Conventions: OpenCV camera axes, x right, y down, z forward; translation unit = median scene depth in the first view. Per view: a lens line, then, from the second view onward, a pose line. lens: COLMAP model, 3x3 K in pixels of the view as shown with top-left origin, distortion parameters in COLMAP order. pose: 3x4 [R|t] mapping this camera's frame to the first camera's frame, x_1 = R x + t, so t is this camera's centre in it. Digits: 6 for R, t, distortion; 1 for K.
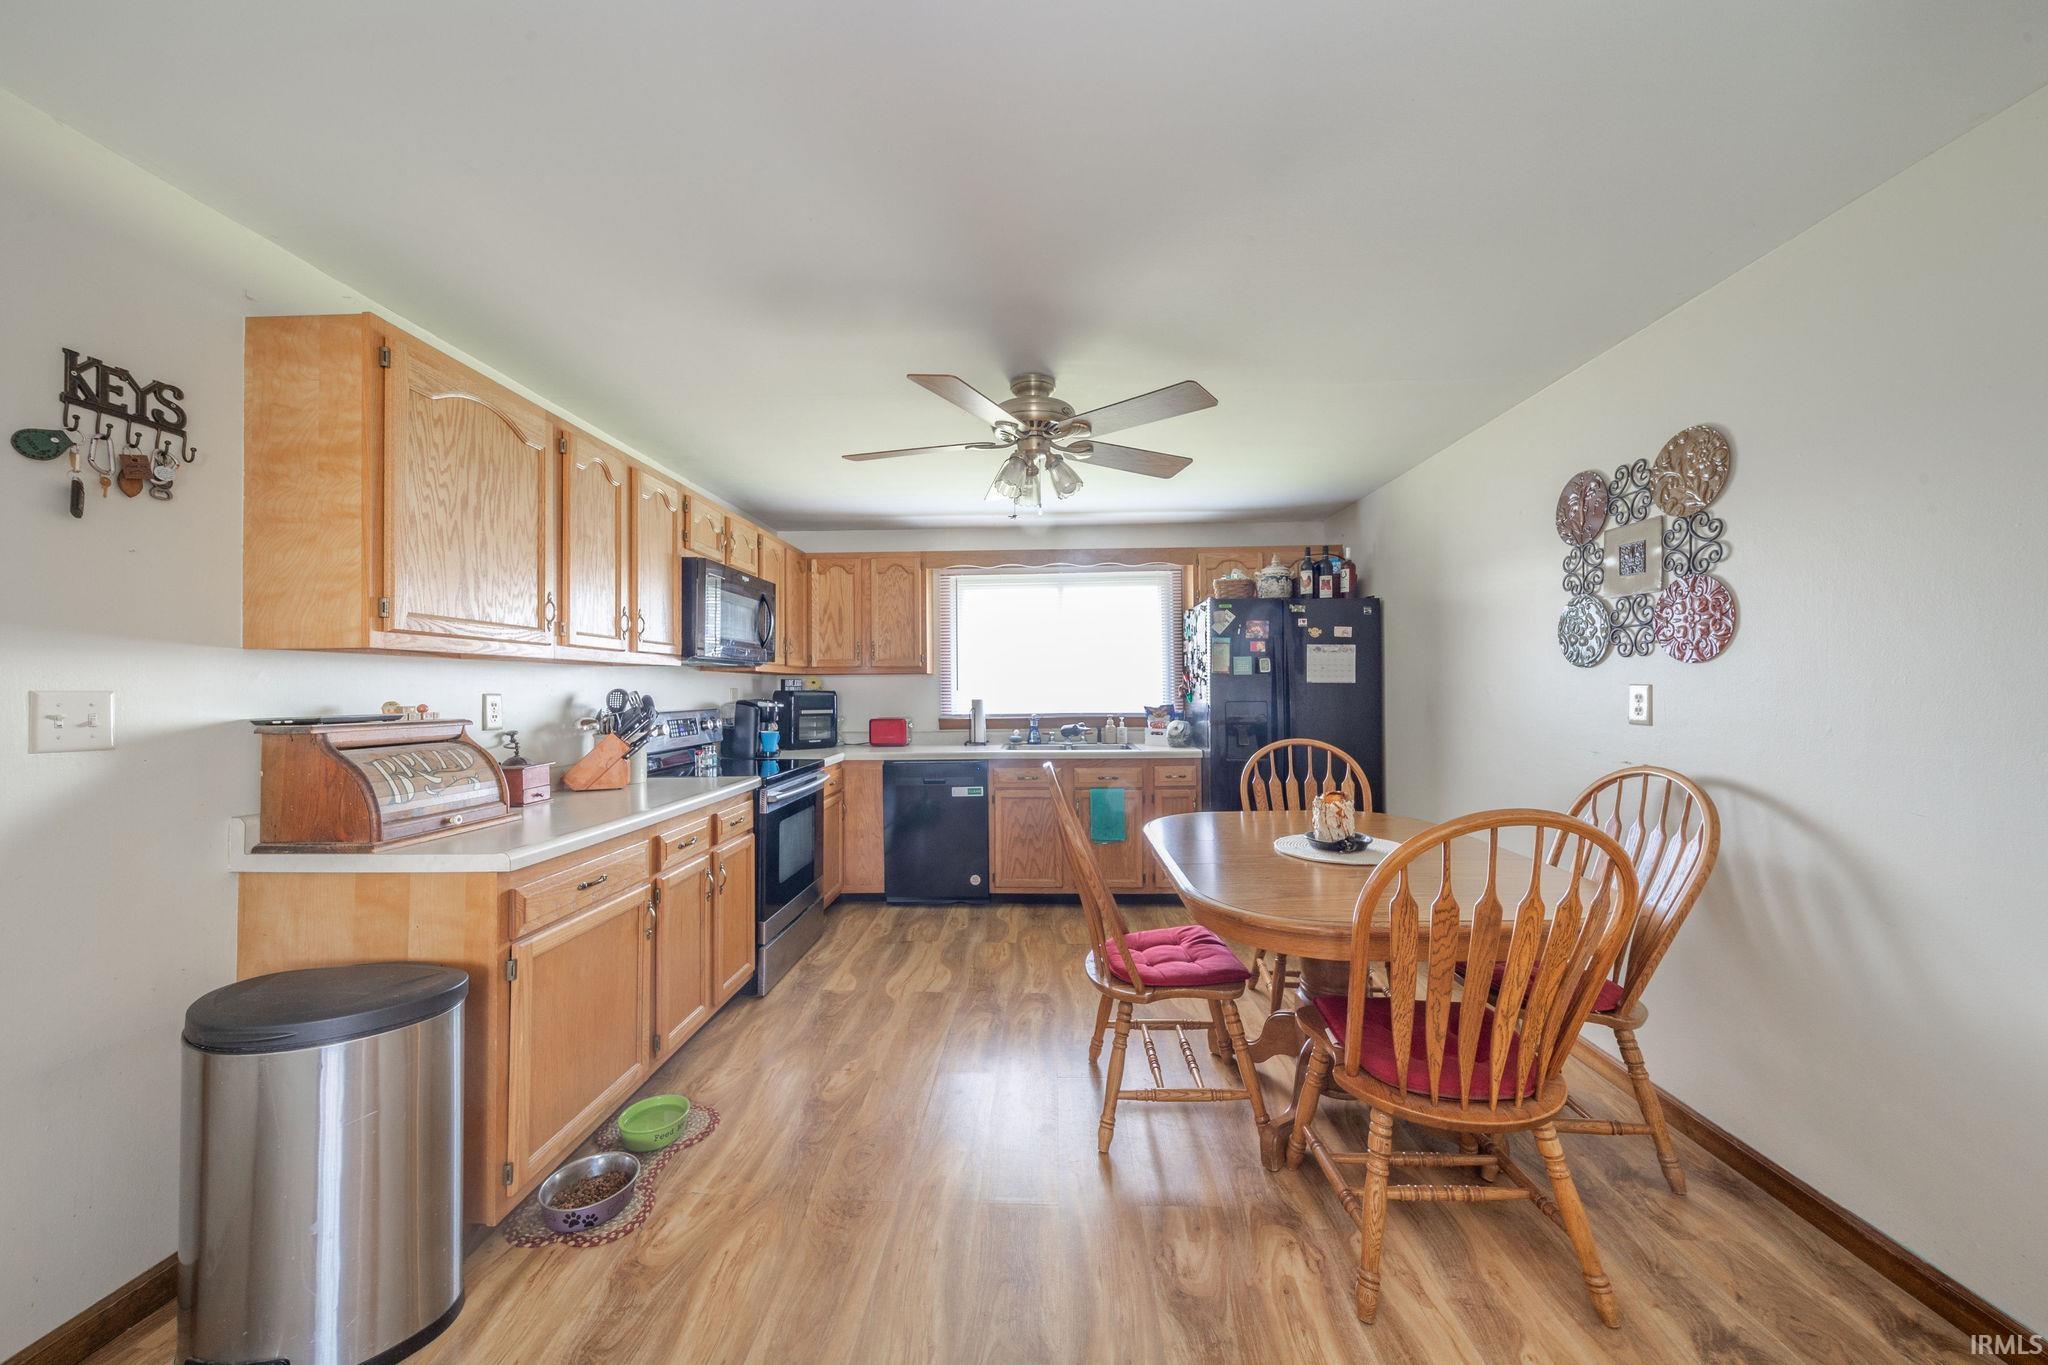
lens RADIAL K [[753.3, 0, 1045.3], [0, 753.3, 682.9], [0, 0, 1]] dist [-0.001580, -0.000405]
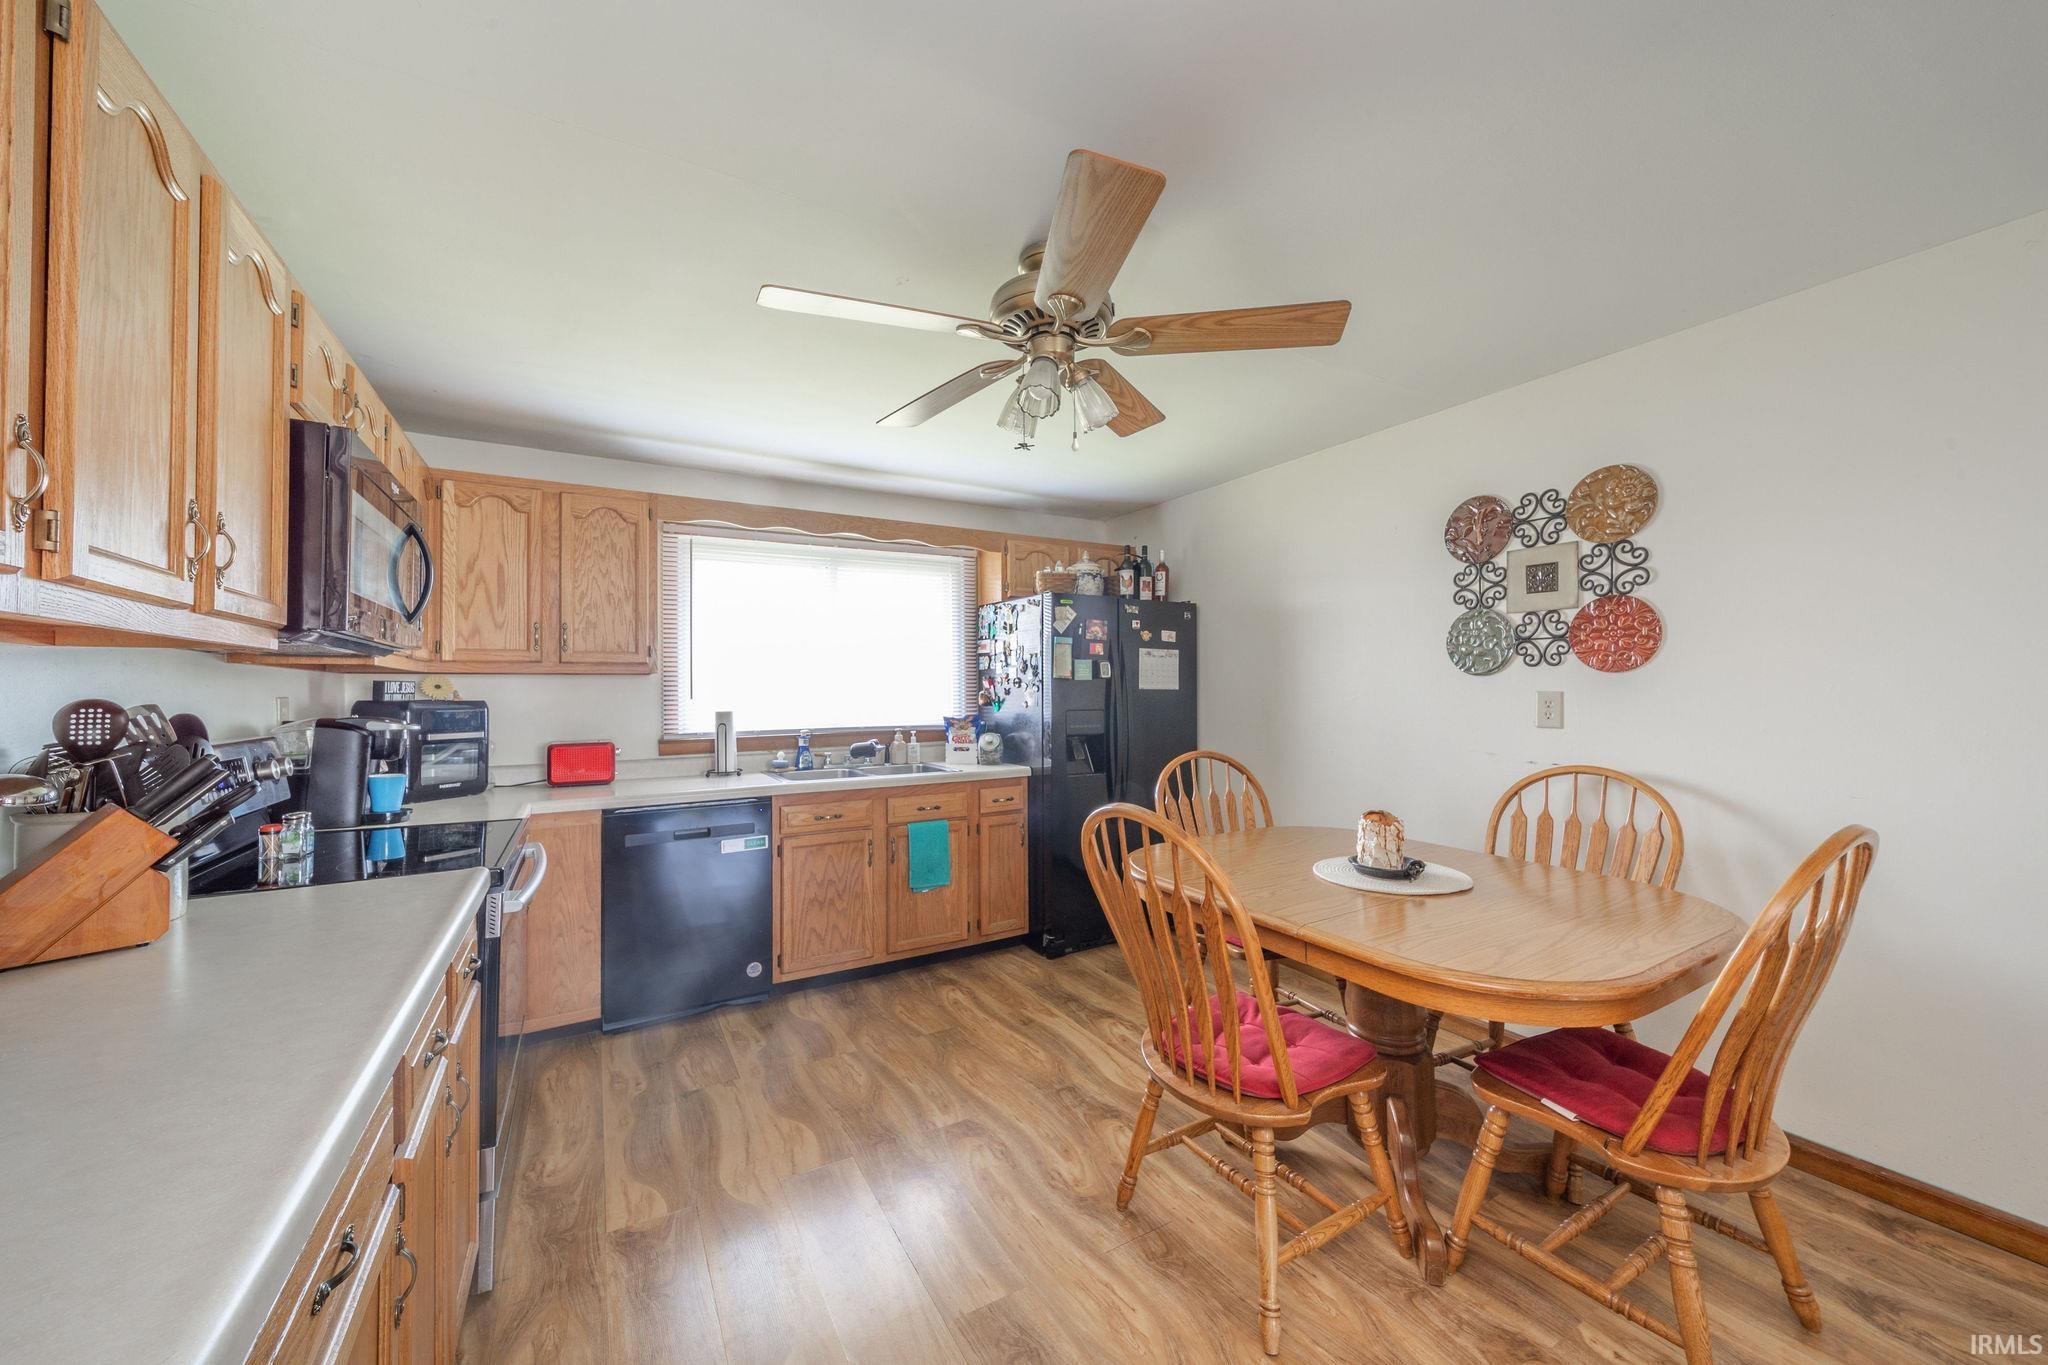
lens RADIAL K [[753.3, 0, 1019.9], [0, 753.3, 679.0], [0, 0, 1]] dist [-0.001580, -0.000405]
pose [[0.843067, 0.009773, 0.537720, -0.274797], [-0.002689, 0.999899, -0.013957, 0.000671], [-0.537802, 0.010321, 0.843008, 0.285690]]
